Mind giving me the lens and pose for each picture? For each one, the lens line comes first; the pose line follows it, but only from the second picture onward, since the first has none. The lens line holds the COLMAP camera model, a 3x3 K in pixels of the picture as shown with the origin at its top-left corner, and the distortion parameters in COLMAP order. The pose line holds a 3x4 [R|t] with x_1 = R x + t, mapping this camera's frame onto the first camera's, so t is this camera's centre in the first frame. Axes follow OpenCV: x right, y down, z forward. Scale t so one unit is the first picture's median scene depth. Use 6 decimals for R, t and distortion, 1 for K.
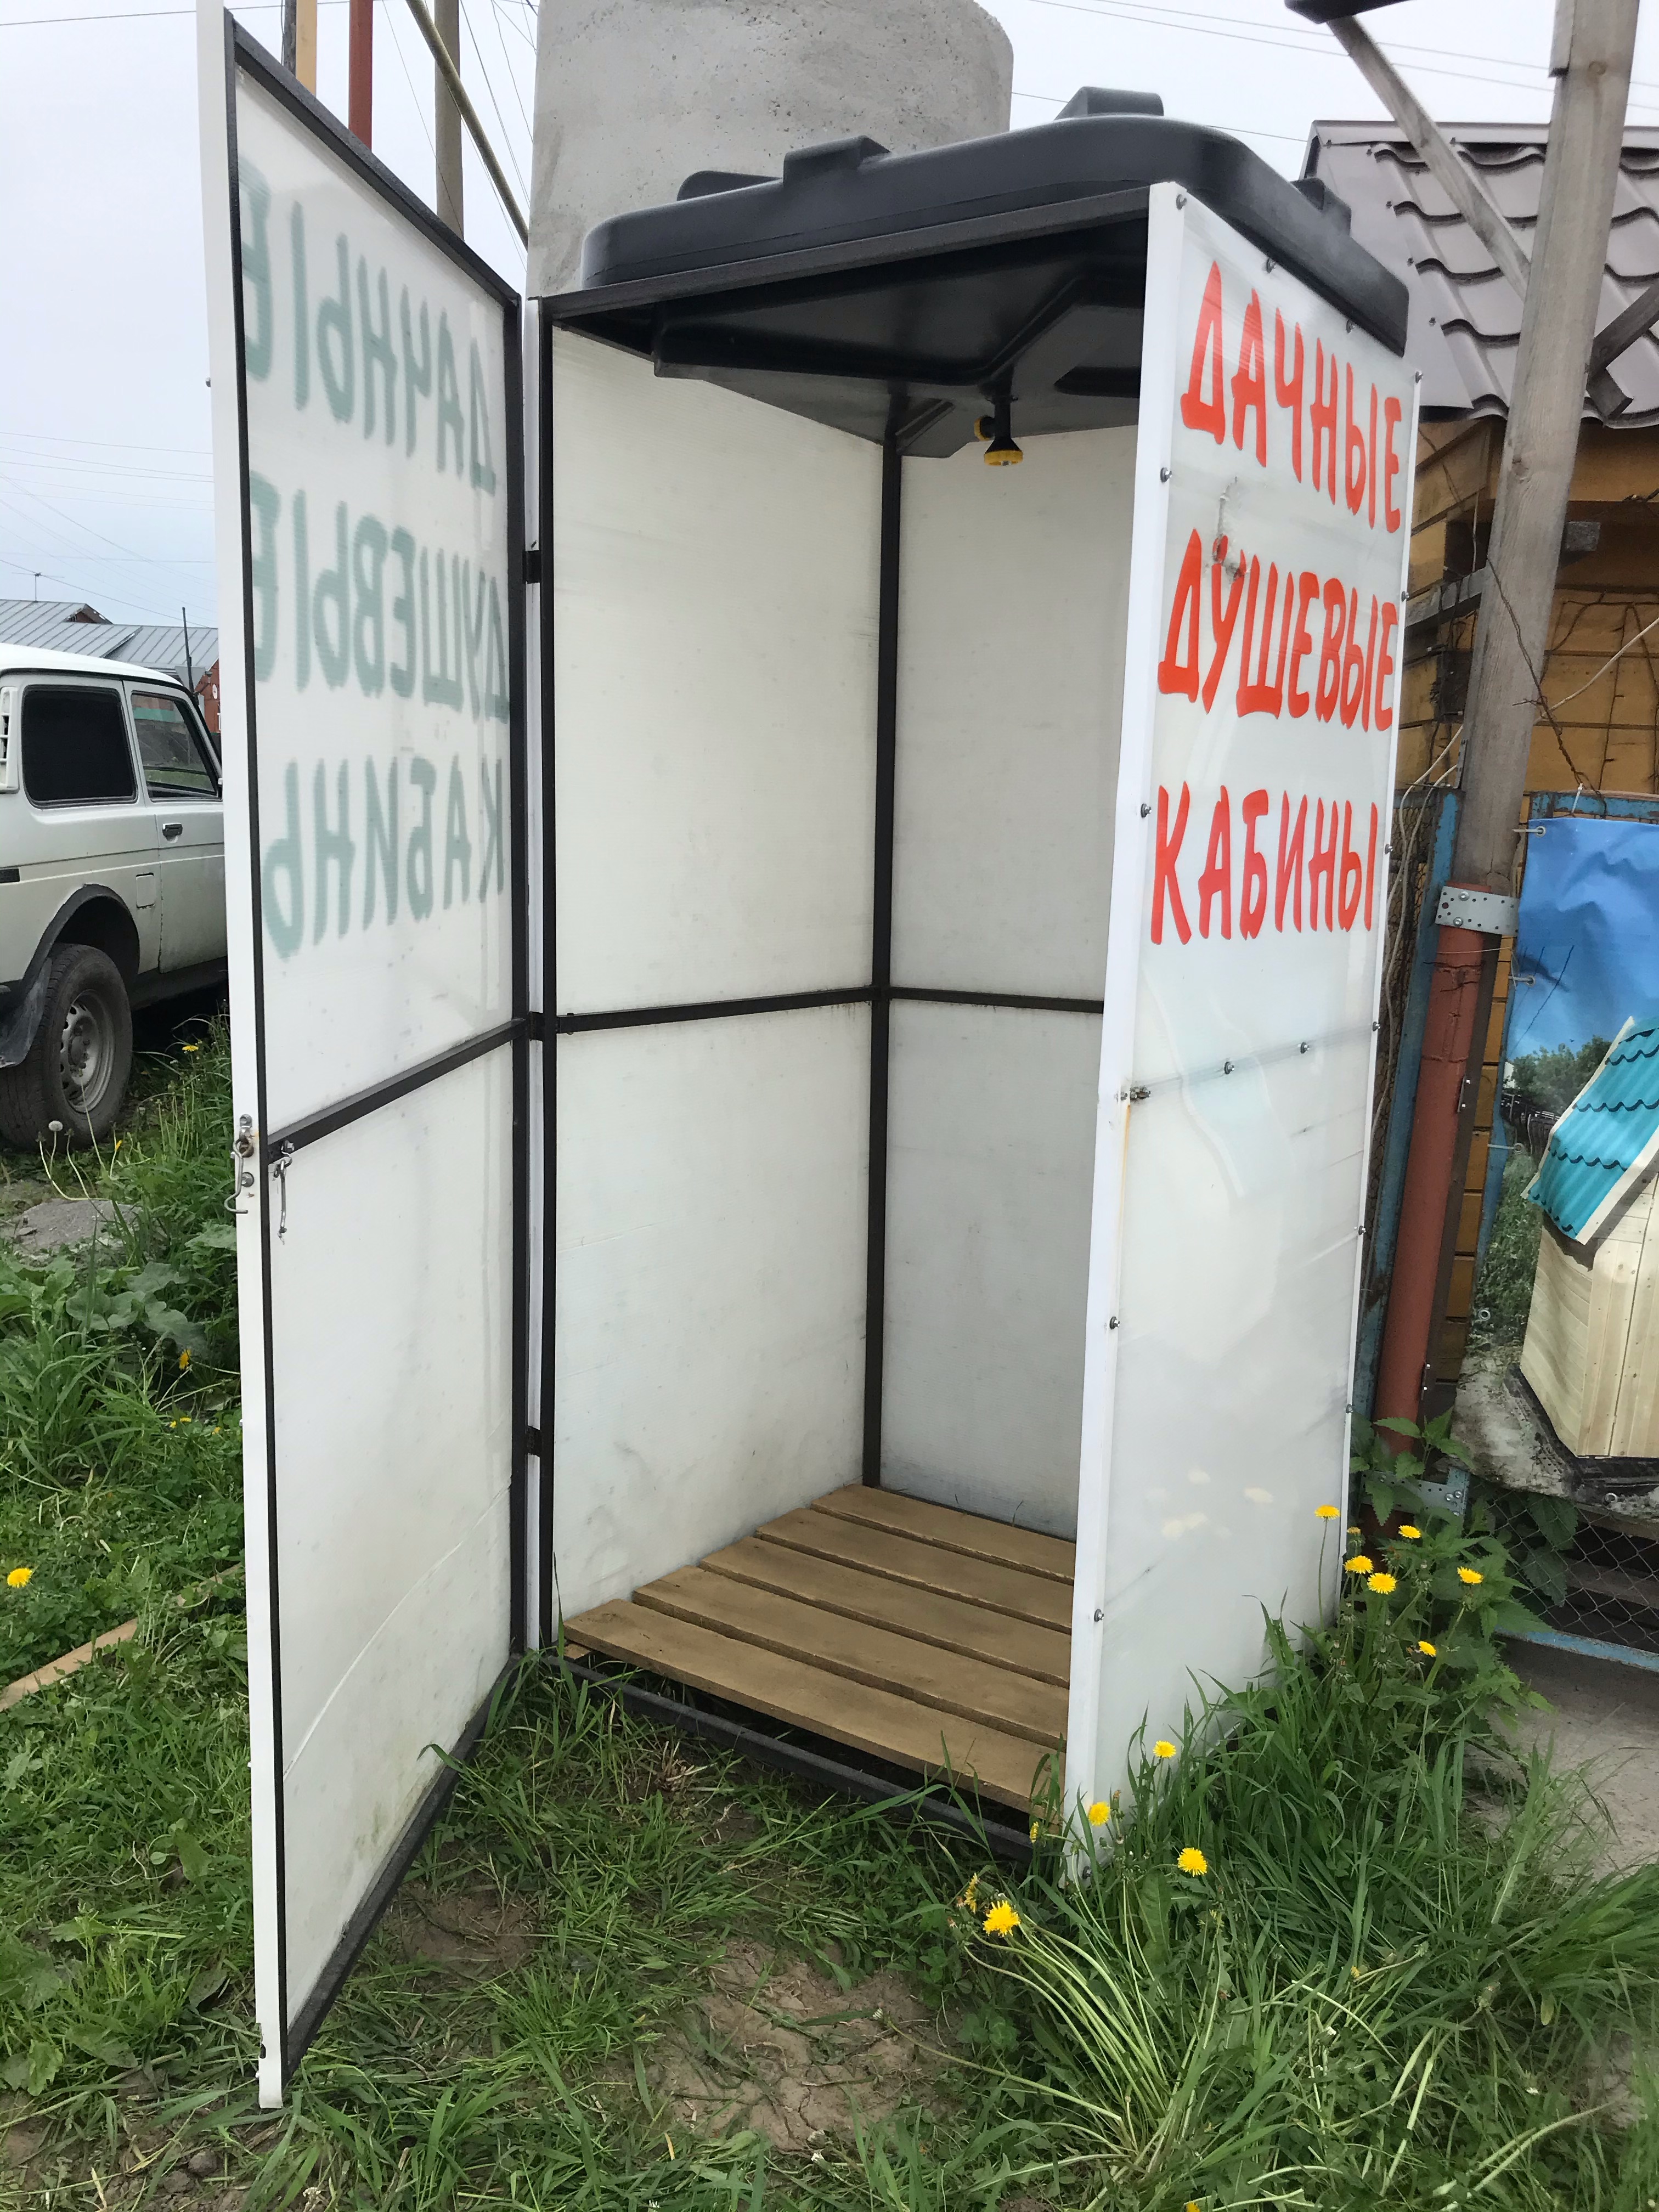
lens RADIAL K [[1832.2, 0, 829.5], [0, 1832.2, 1106.0], [0, 0, 1]] dist [0.003960, 0.015795]
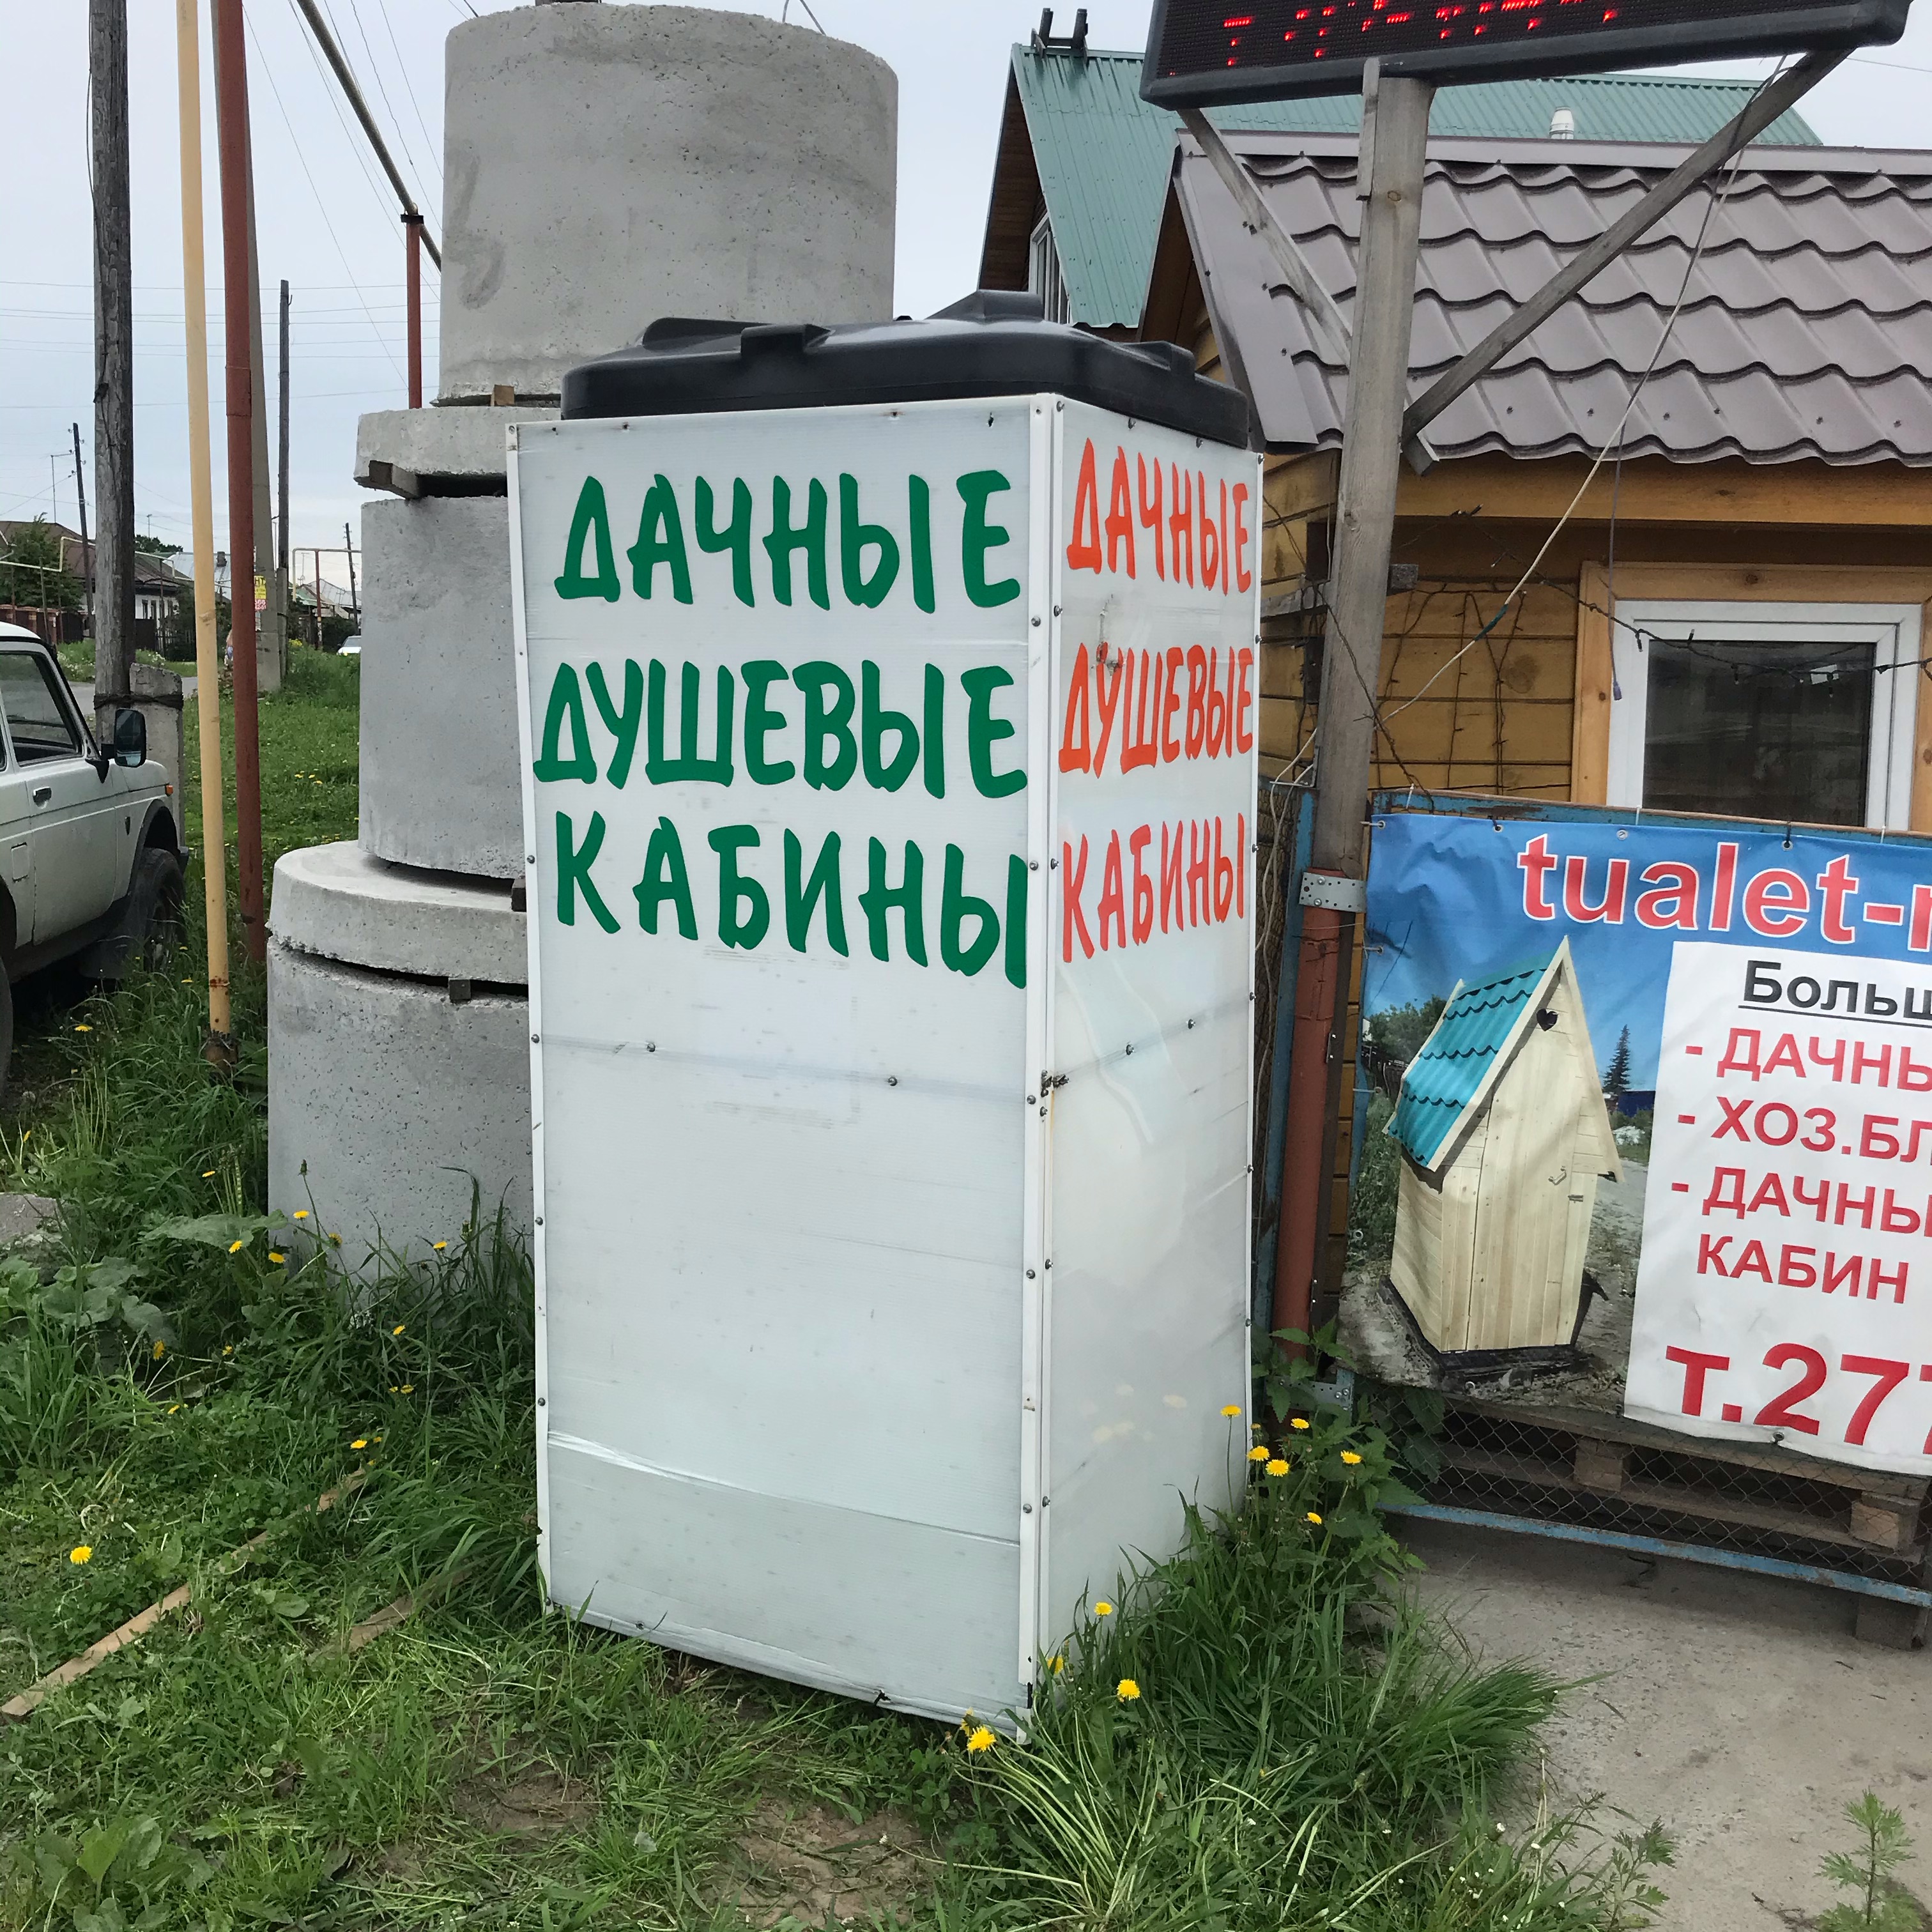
lens RADIAL K [[2104.0, 0, 966.0], [0, 2104.0, 966.0], [0, 0, 1]] dist [0.089182, -0.018497]
pose [[0.991277, -0.041395, 0.125127, -0.057514], [0.044012, 0.998865, -0.018226, -0.048661], [-0.124231, 0.023574, 0.991973, -0.343578]]
